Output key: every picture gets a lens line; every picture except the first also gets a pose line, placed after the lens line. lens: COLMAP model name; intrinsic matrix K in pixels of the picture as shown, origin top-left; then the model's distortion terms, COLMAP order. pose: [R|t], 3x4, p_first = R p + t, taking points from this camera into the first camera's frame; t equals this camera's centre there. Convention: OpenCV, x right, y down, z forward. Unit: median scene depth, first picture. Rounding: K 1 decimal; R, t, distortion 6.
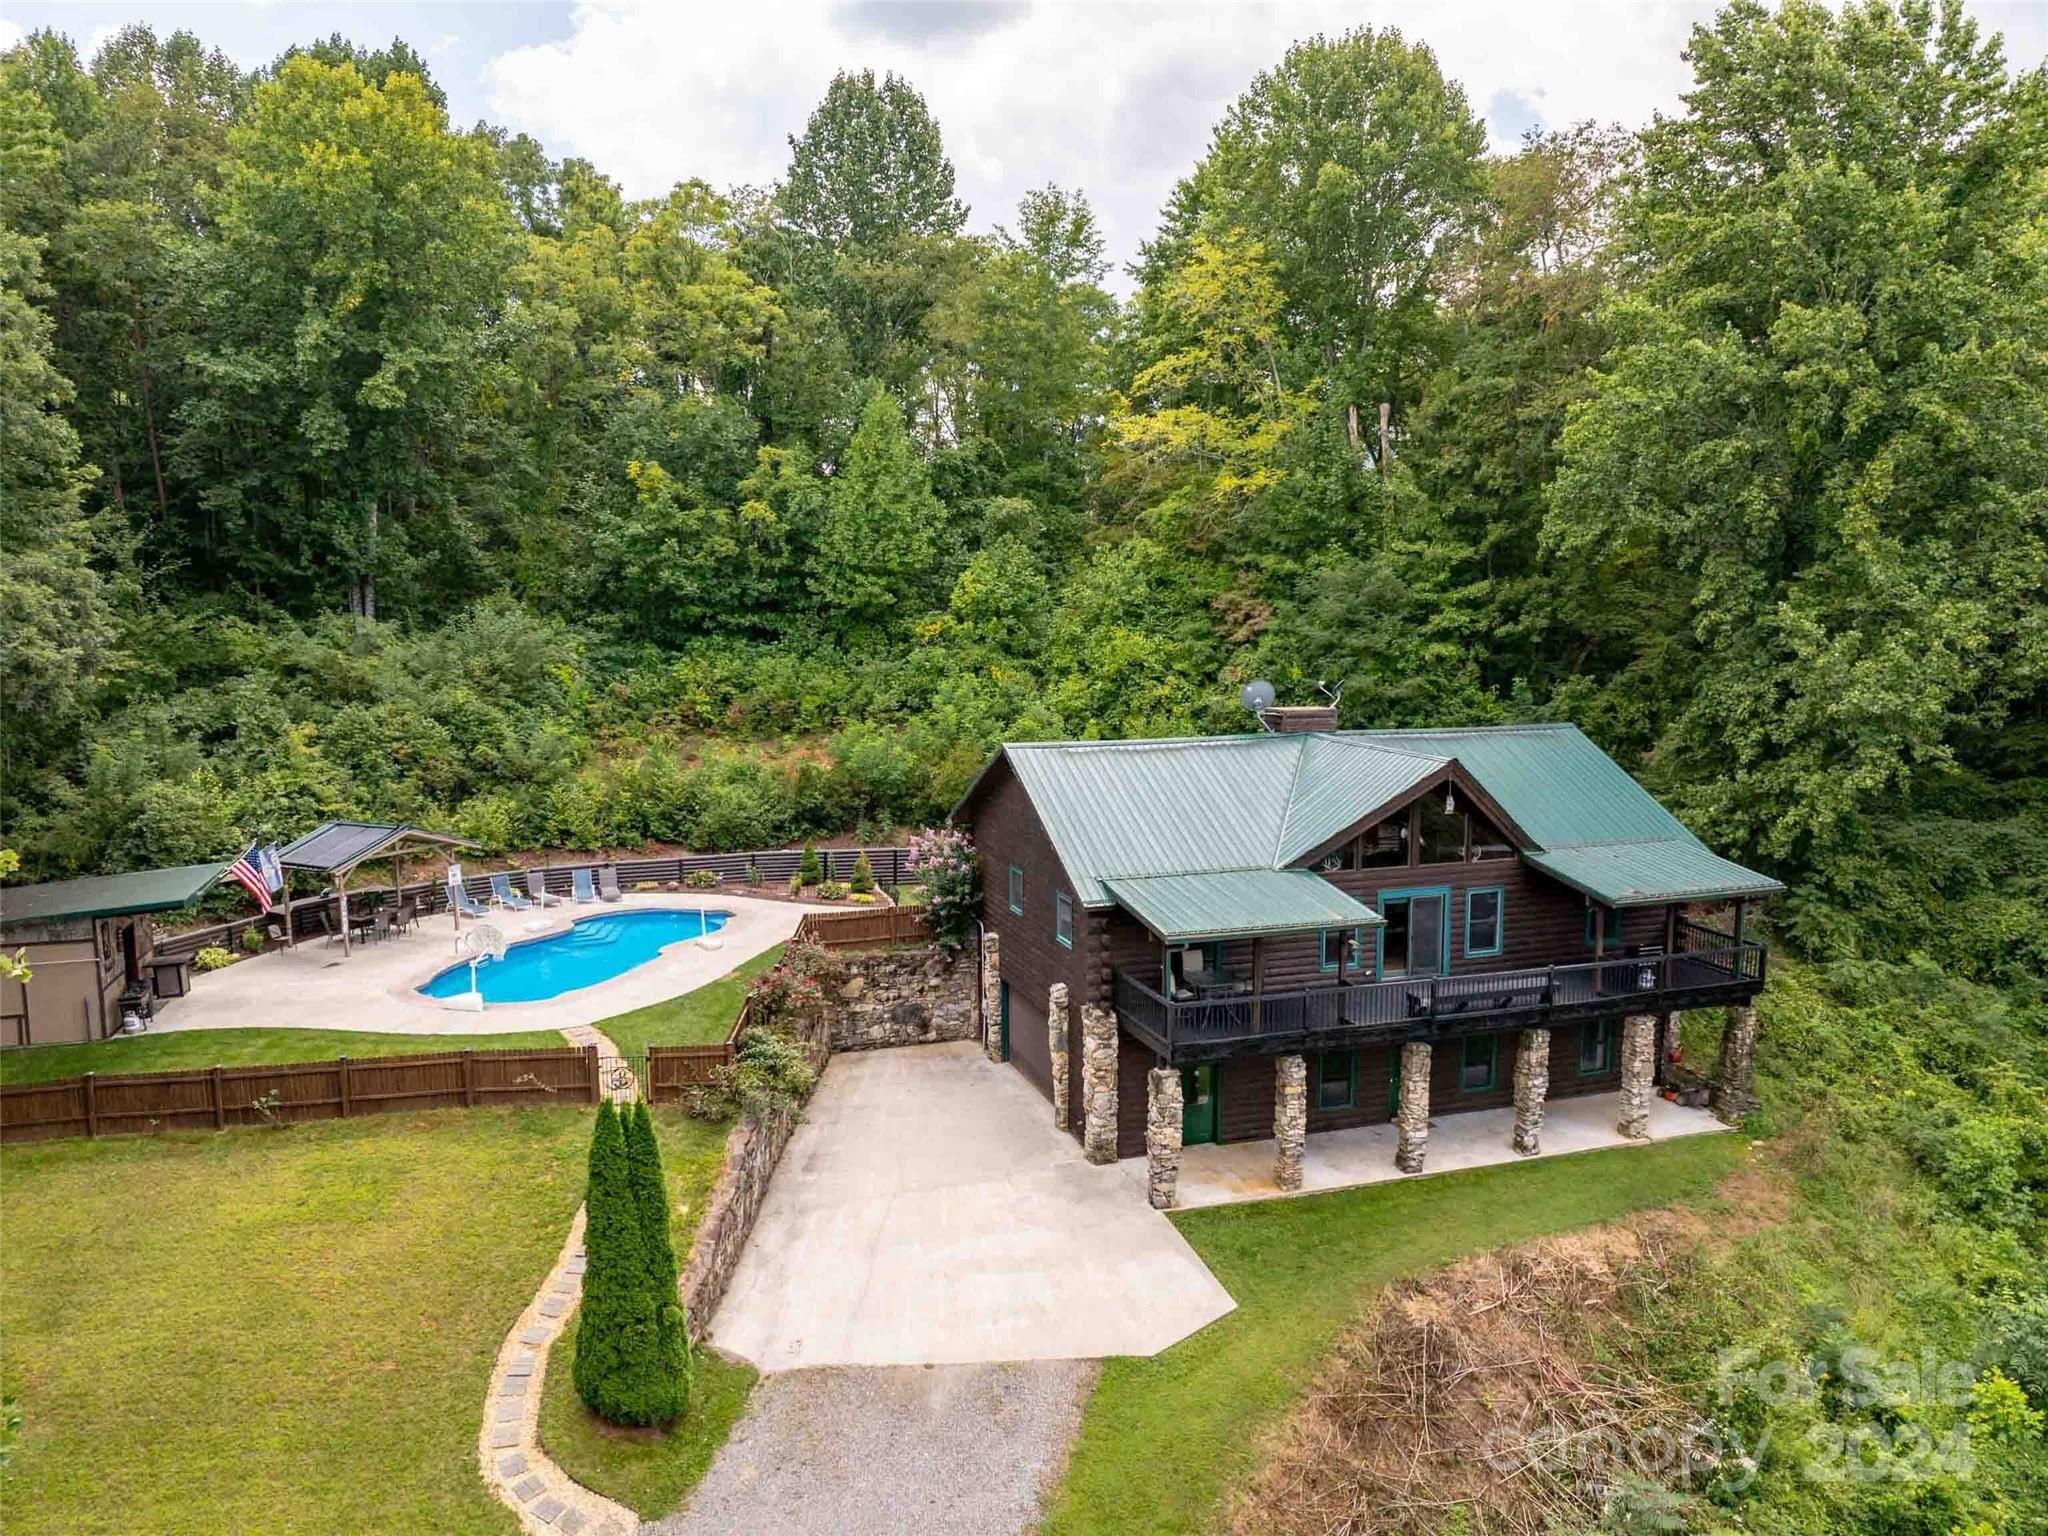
lens RADIAL K [[1435.5, 0, 1024.0], [0, 1435.5, 768.0], [0, 0, 1]] dist [-0.030918, -0.003257]
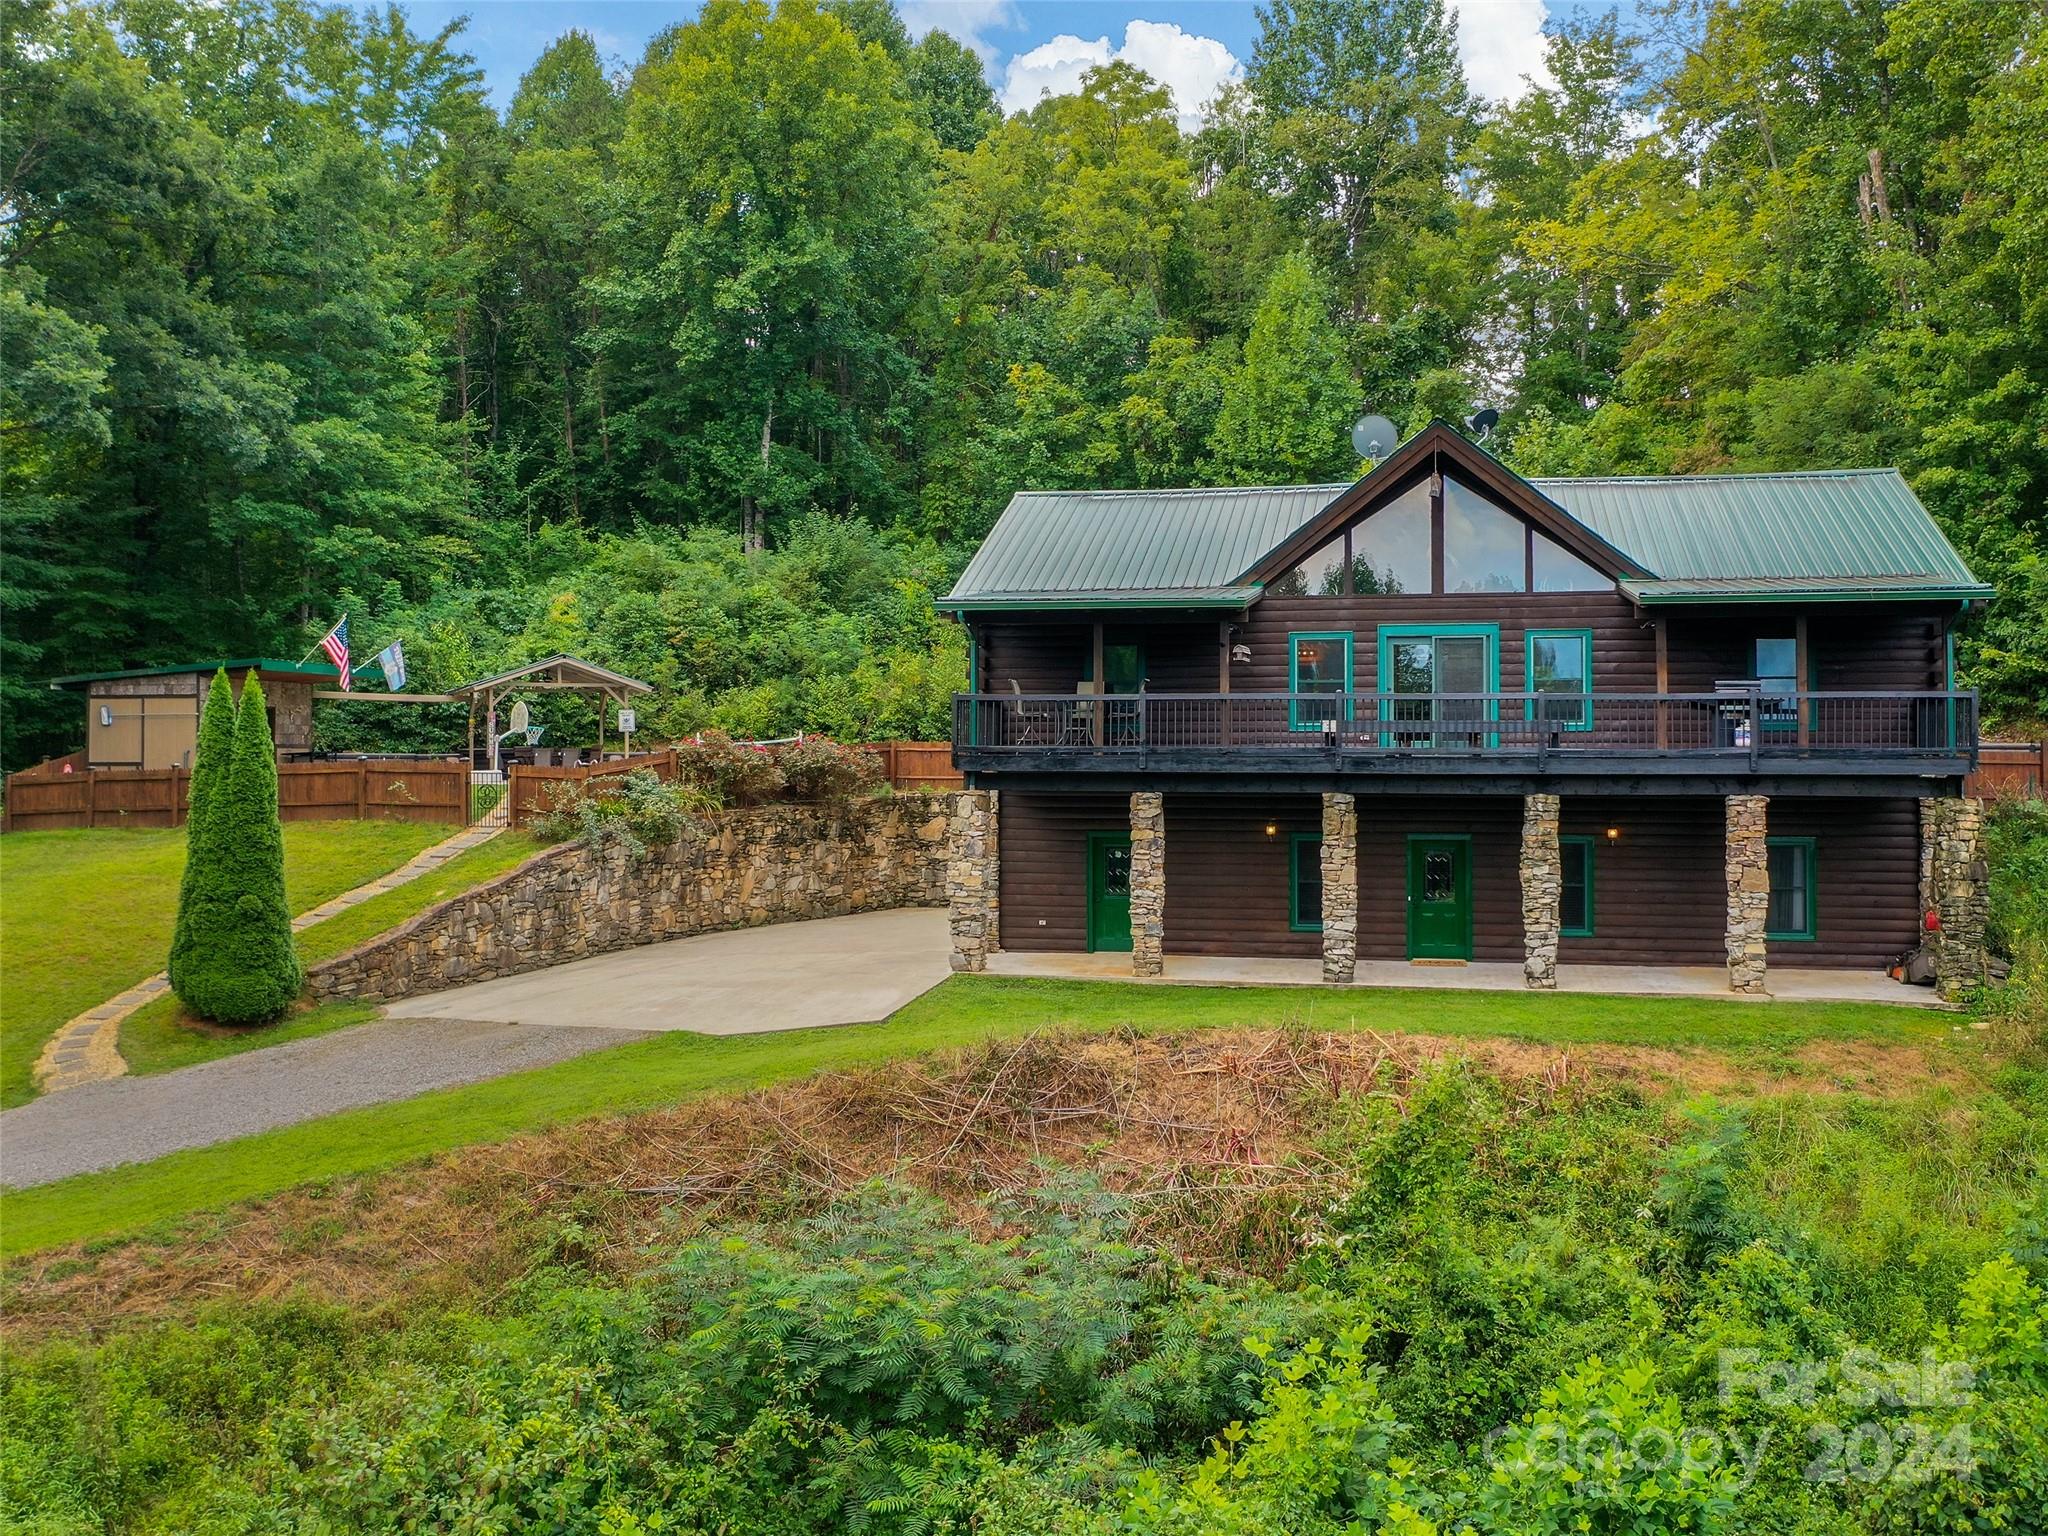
lens RADIAL K [[1814.0, 0, 1102.1], [0, 1814.0, 715.2], [0, 0, 1]] dist [-0.005842, -0.000833]
pose [[0.874573, -0.010149, -0.484788, 0.398893], [-0.060262, 0.989755, -0.129436, 0.181088], [0.481135, 0.142416, 0.865001, 0.099158]]
